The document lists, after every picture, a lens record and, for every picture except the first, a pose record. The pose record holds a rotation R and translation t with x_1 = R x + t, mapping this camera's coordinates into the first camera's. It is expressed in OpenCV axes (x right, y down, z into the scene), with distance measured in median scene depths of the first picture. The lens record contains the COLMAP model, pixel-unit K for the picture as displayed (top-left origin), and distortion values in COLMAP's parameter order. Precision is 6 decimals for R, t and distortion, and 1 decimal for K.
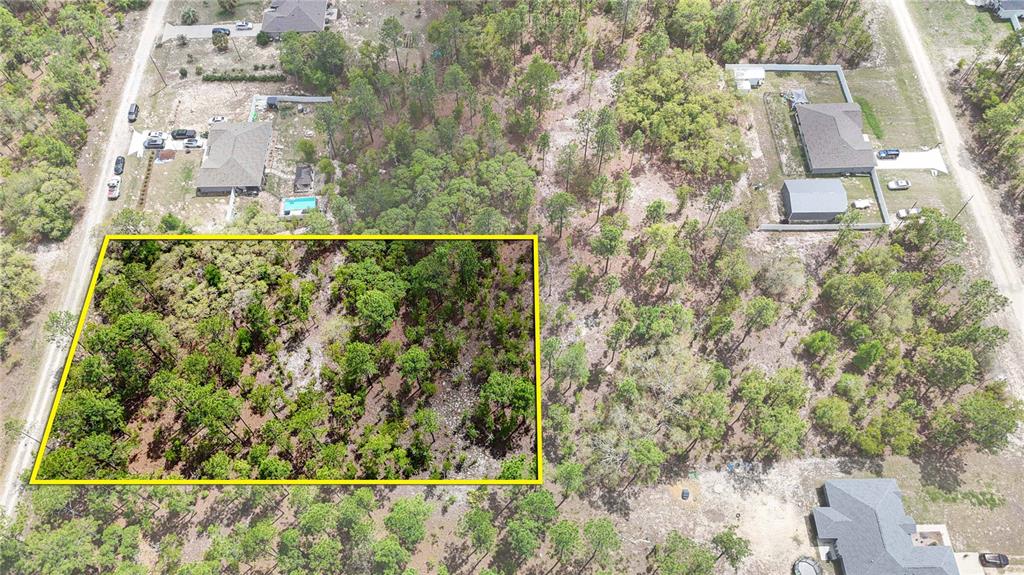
lens RADIAL K [[765.2, 0, 513.6], [0, 765.2, 275.9], [0, 0, 1]] dist [0.081386, -0.075776]
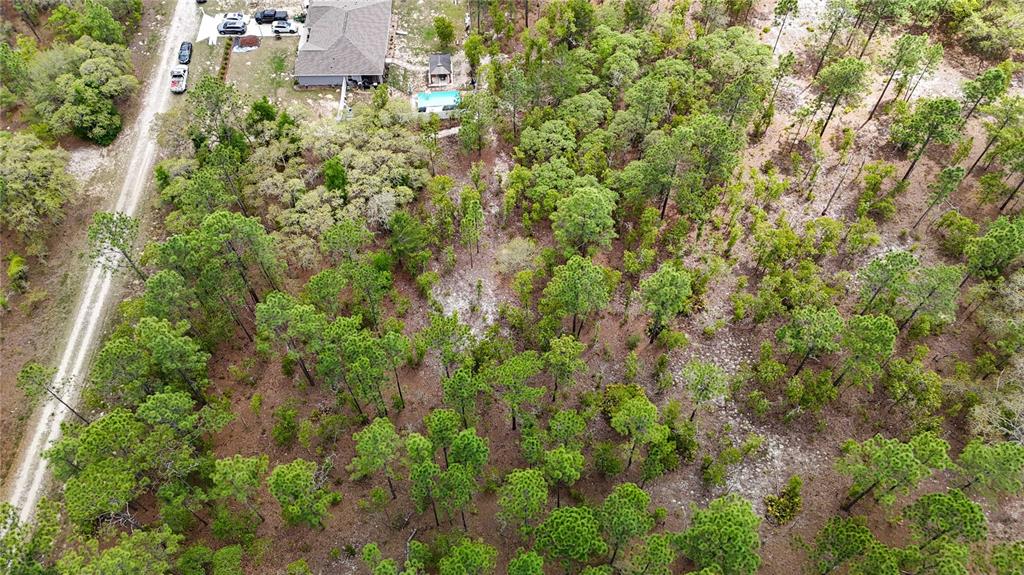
lens RADIAL K [[765.2, 0, 513.6], [0, 765.2, 275.9], [0, 0, 1]] dist [0.081386, -0.075776]
pose [[0.999985, 0.005541, 0.000053, -0.212346], [-0.005527, 0.998075, -0.061764, 0.116560], [-0.000395, 0.061763, 0.998091, 0.306980]]
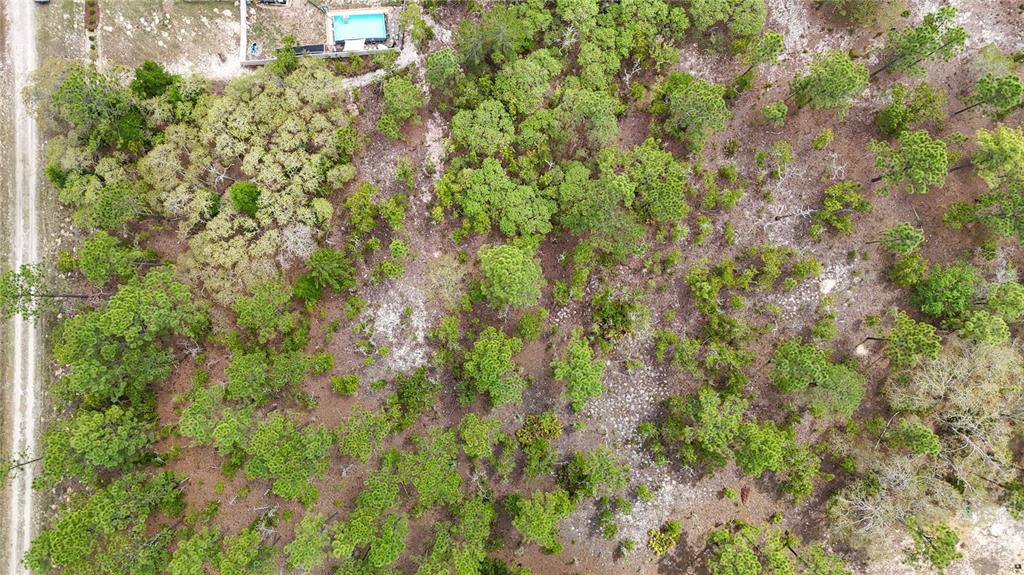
lens RADIAL K [[765.2, 0, 513.6], [0, 765.2, 275.9], [0, 0, 1]] dist [0.081386, -0.075776]
pose [[0.999641, 0.026681, -0.002461, -0.156178], [-0.021800, 0.863268, 0.504275, -0.236421], [0.015579, -0.504040, 0.863540, 0.402811]]
